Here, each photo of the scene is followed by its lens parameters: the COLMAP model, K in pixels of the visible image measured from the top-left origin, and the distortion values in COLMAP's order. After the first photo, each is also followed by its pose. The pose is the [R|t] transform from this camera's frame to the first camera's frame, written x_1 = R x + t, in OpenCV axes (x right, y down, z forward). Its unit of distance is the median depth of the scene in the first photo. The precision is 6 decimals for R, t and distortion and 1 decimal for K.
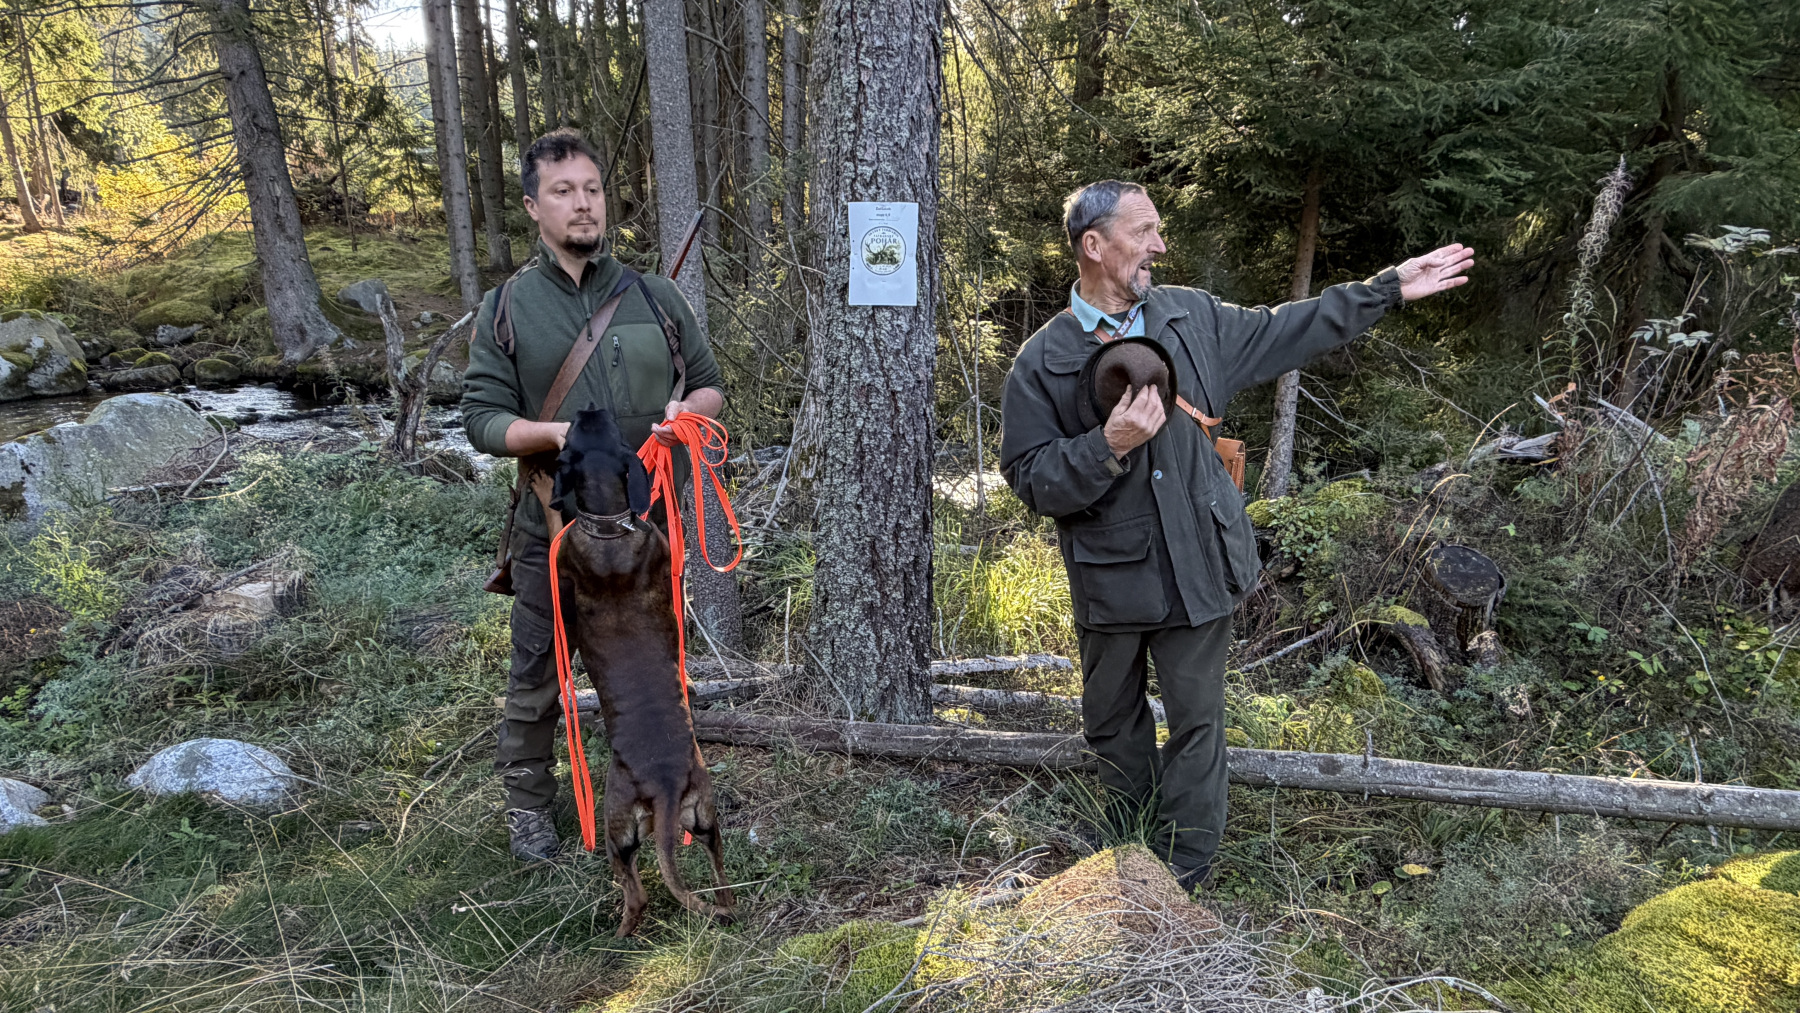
lens RADIAL K [[927.0, 0, 900.0], [0, 927.0, 506.5], [0, 0, 1]] dist [0.001374, -0.001515]
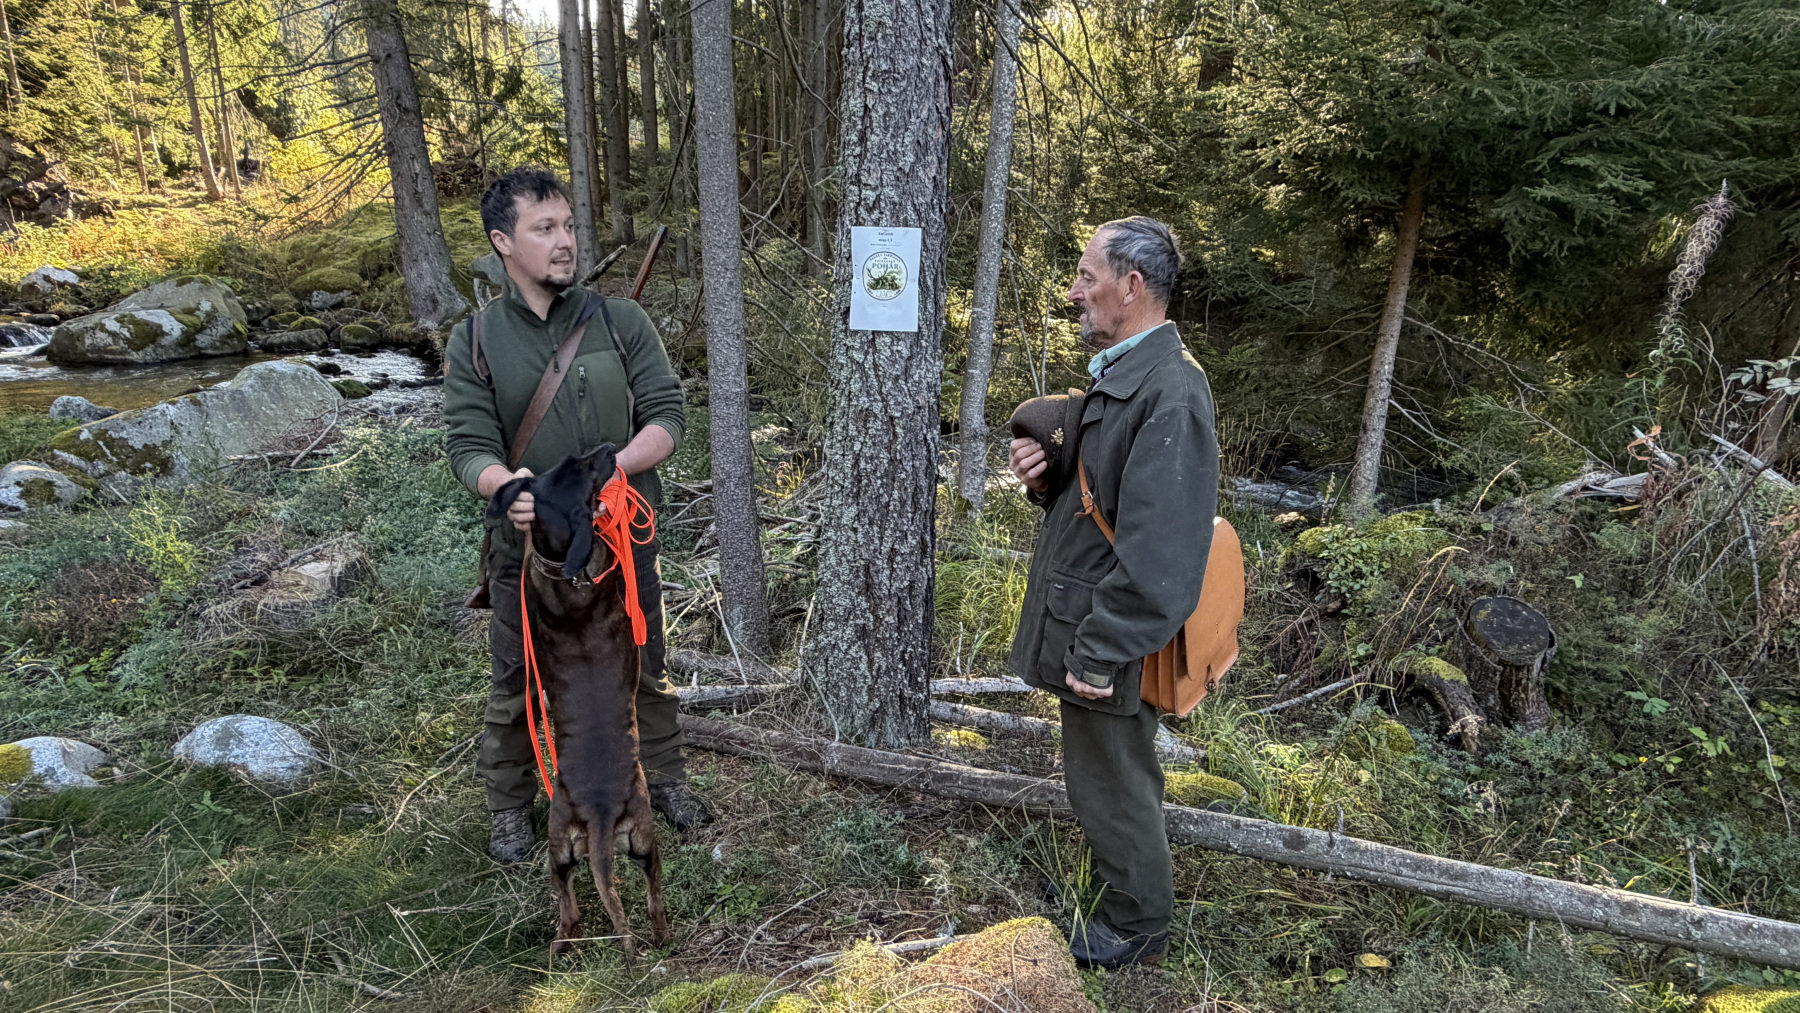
lens RADIAL K [[927.0, 0, 900.0], [0, 927.0, 506.5], [0, 0, 1]] dist [0.001374, -0.001515]
pose [[0.992532, 0.050016, -0.111258, 0.102902], [-0.047509, 0.998556, 0.025079, -0.046858], [0.112351, -0.019606, 0.993475, 0.009393]]
